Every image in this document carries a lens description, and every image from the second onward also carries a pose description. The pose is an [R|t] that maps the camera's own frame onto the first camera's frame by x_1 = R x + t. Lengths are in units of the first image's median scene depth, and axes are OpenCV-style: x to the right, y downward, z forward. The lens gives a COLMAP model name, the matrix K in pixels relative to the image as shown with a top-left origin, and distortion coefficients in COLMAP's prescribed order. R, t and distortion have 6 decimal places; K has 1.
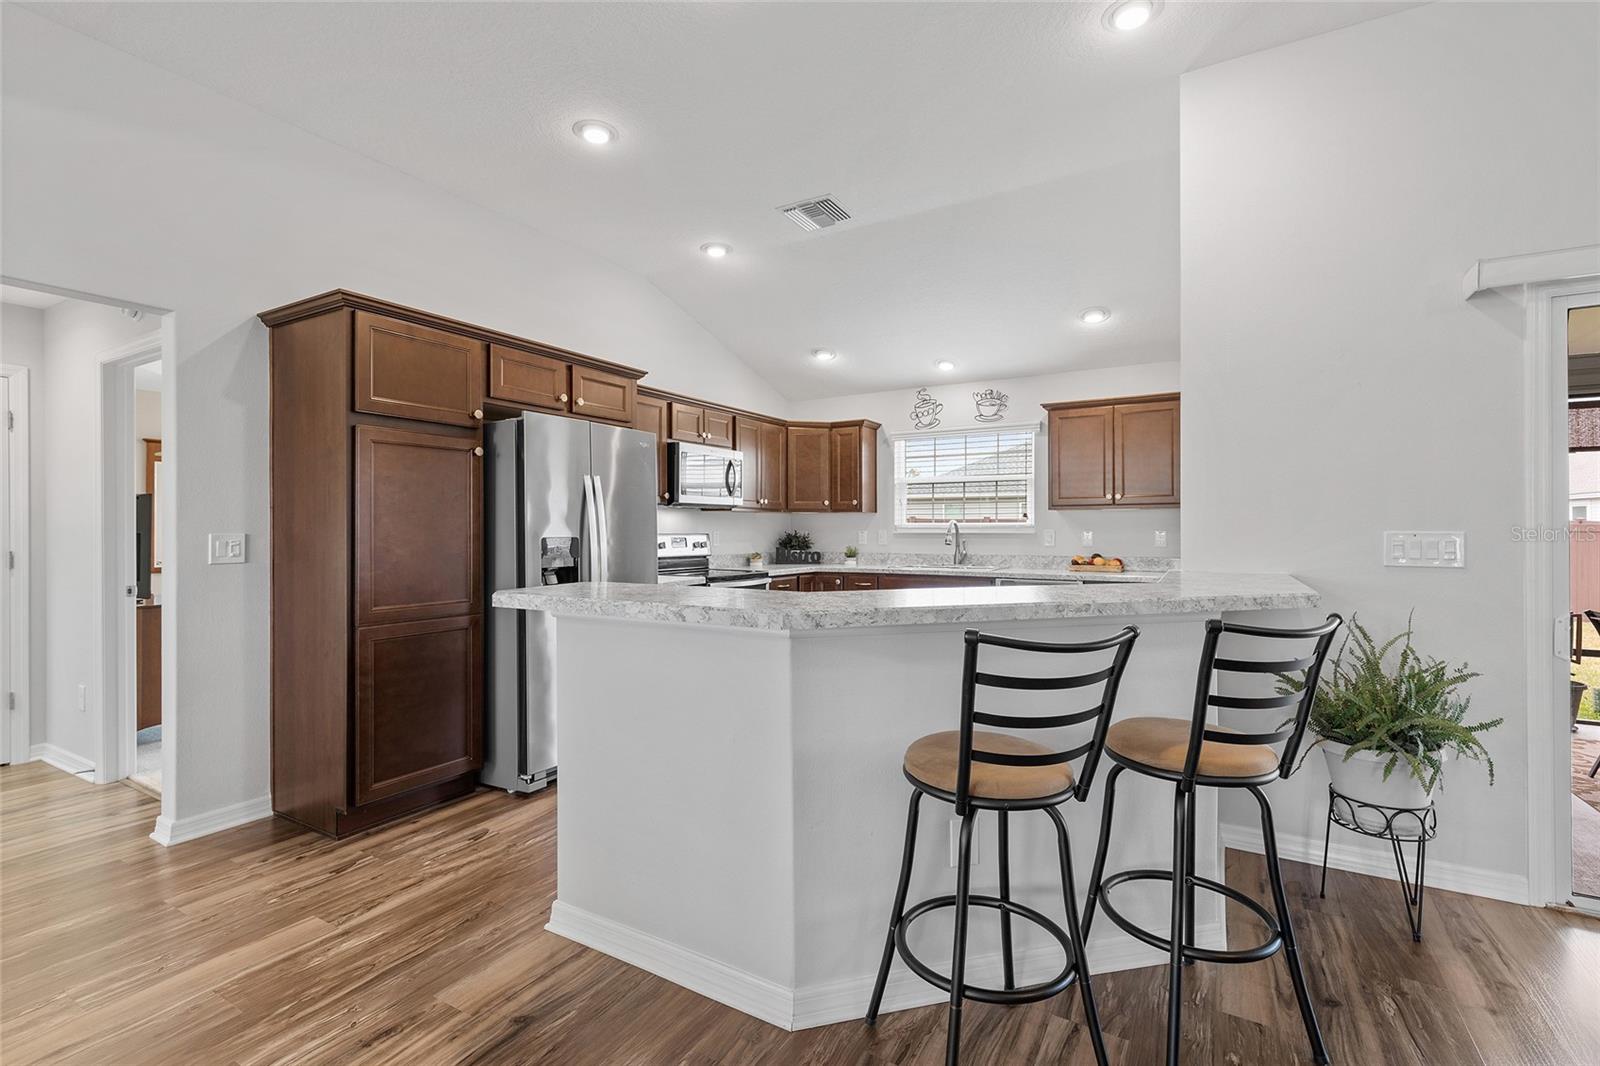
lens RADIAL K [[724.8, 0, 797.6], [0, 724.8, 527.3], [0, 0, 1]] dist [0.009746, -0.002351]
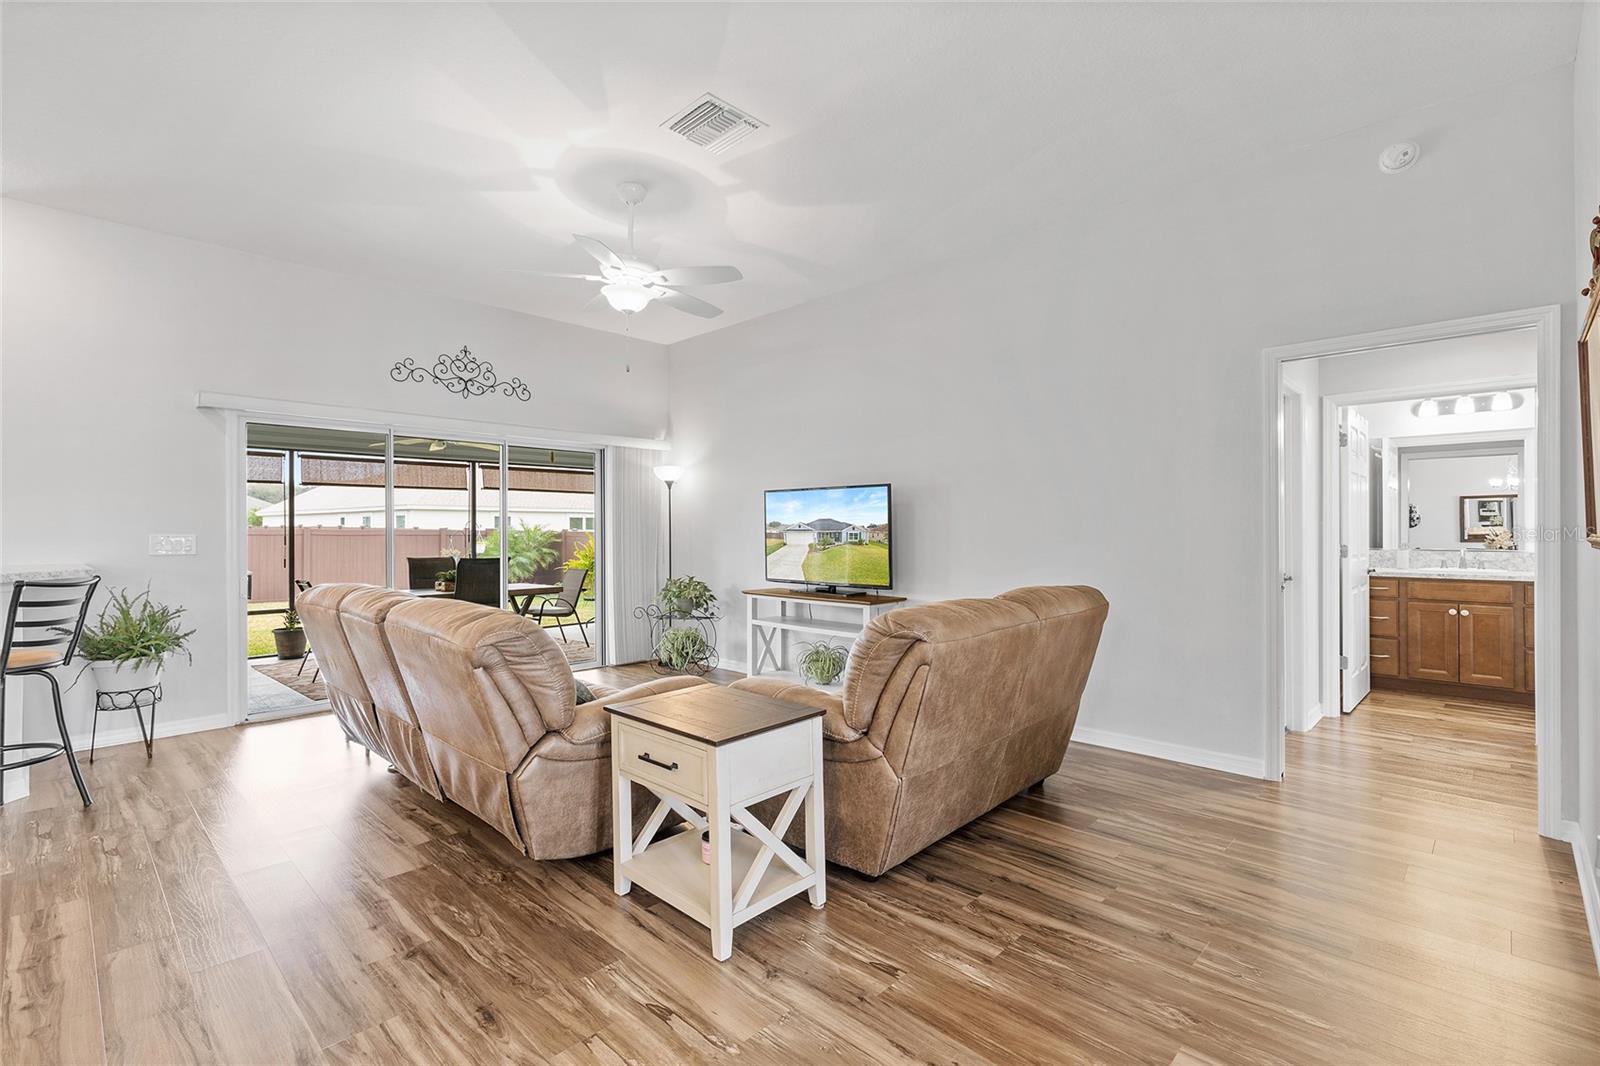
lens RADIAL K [[724.8, 0, 793.9], [0, 724.8, 527.1], [0, 0, 1]] dist [0.009746, -0.002351]
pose [[0.236381, 0.004447, 0.971650, -0.226077], [0.002776, 0.999982, -0.005252, 0.000288], [-0.971656, 0.003938, 0.236365, -0.398453]]
